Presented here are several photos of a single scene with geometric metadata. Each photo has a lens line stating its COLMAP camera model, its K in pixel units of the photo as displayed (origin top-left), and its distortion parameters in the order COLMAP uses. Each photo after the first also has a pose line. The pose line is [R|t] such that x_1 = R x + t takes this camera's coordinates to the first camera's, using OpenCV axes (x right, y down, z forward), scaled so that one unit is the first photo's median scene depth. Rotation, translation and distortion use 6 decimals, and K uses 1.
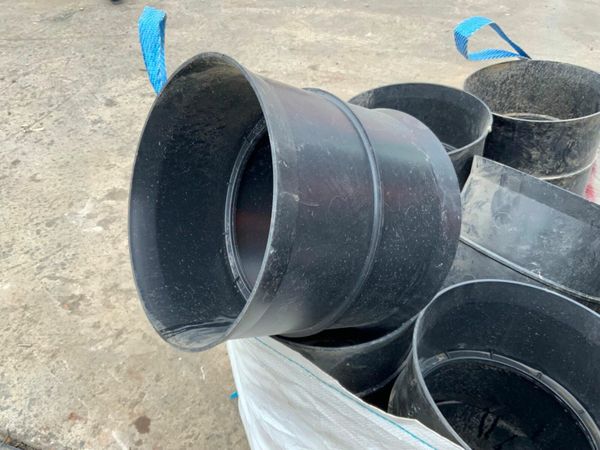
lens RADIAL K [[507.2, 0, 300.0], [0, 507.2, 225.0], [0, 0, 1]] dist [0.098545, -0.197827]
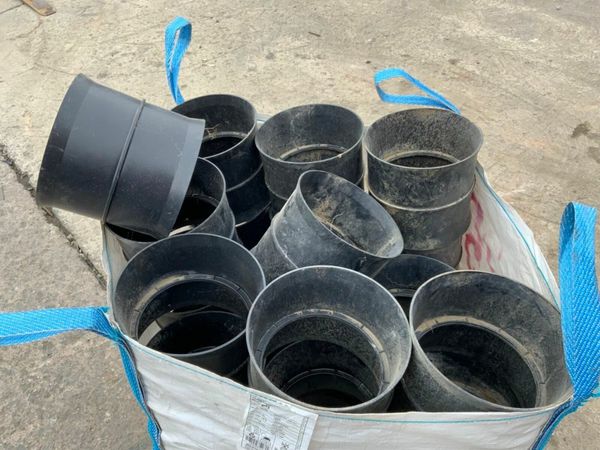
lens RADIAL K [[507.2, 0, 300.0], [0, 507.2, 225.0], [0, 0, 1]] dist [0.098545, -0.197827]
pose [[0.864591, 0.336922, -0.372782, 0.299706], [-0.302775, 0.941403, 0.148619, -0.064469], [0.401011, -0.015625, 0.915940, -0.103217]]
